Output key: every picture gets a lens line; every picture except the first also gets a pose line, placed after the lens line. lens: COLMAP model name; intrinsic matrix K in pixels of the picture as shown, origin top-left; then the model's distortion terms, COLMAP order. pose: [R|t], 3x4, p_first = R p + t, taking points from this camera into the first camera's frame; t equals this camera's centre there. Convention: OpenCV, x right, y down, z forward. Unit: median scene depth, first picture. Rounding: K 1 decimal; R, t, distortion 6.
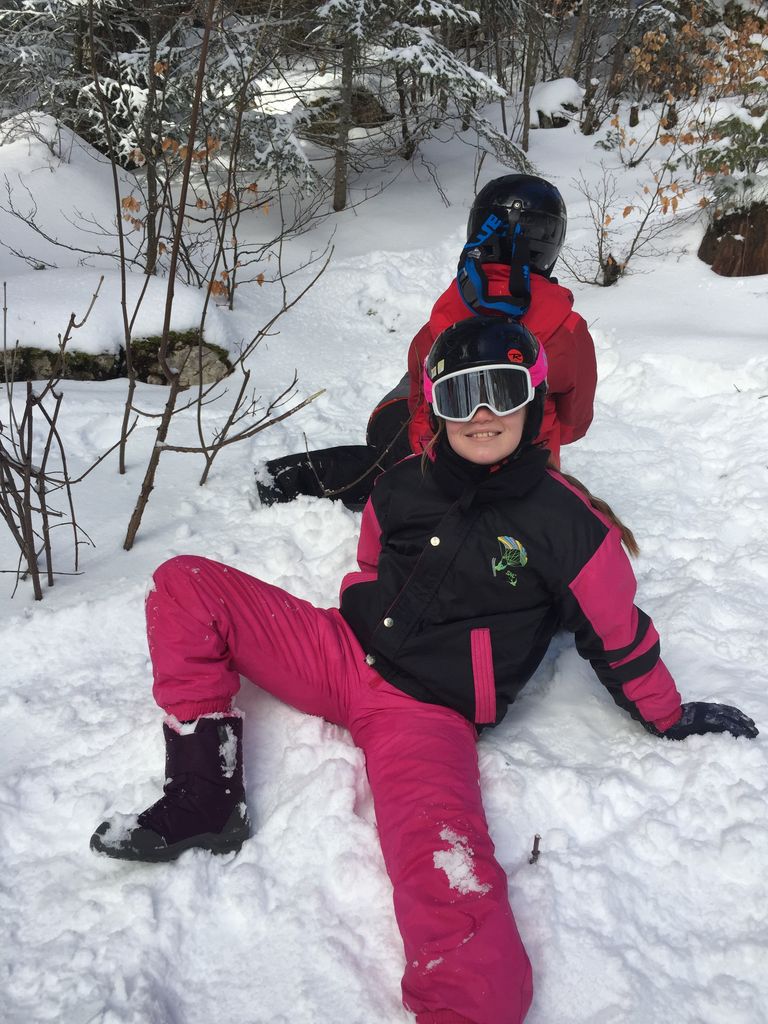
lens RADIAL K [[950.4, 0, 381.8], [0, 950.4, 528.6], [0, 0, 1]] dist [0.119567, -0.129775]
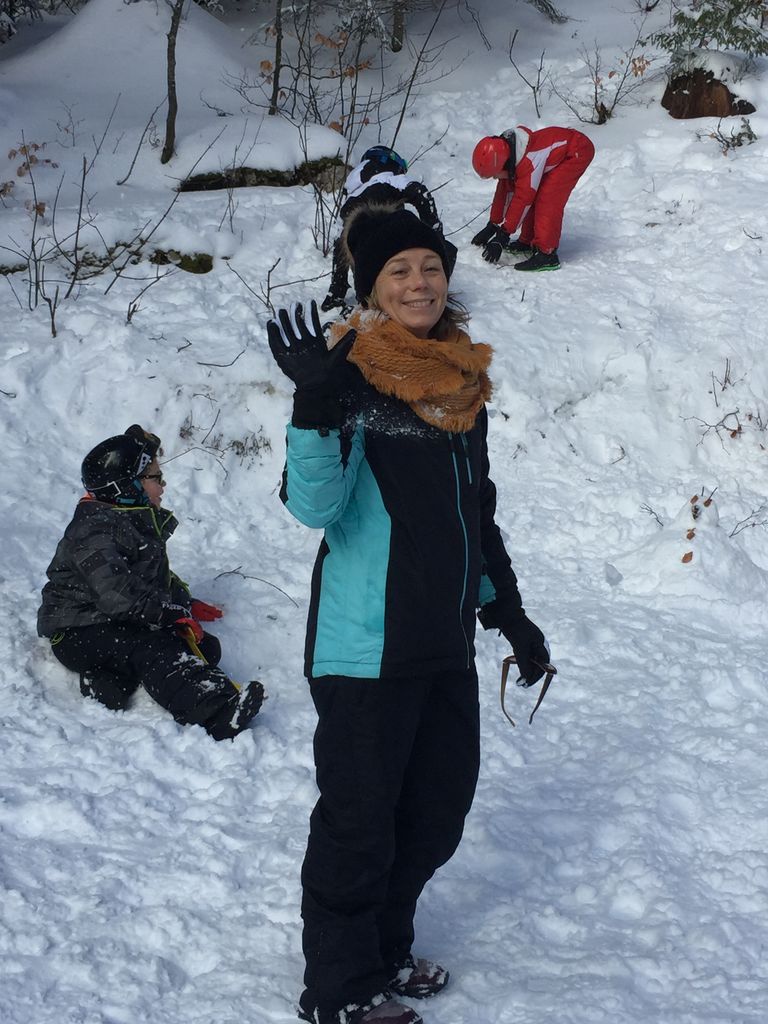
lens RADIAL K [[1628.2, 0, 374.9], [0, 1628.2, 517.7], [0, 0, 1]] dist [0.139373, 0.000000]
pose [[0.999984, -0.001213, 0.005451, -0.123117], [0.001118, 0.999848, 0.017393, 0.304244], [-0.005472, -0.017386, 0.999834, -1.521721]]
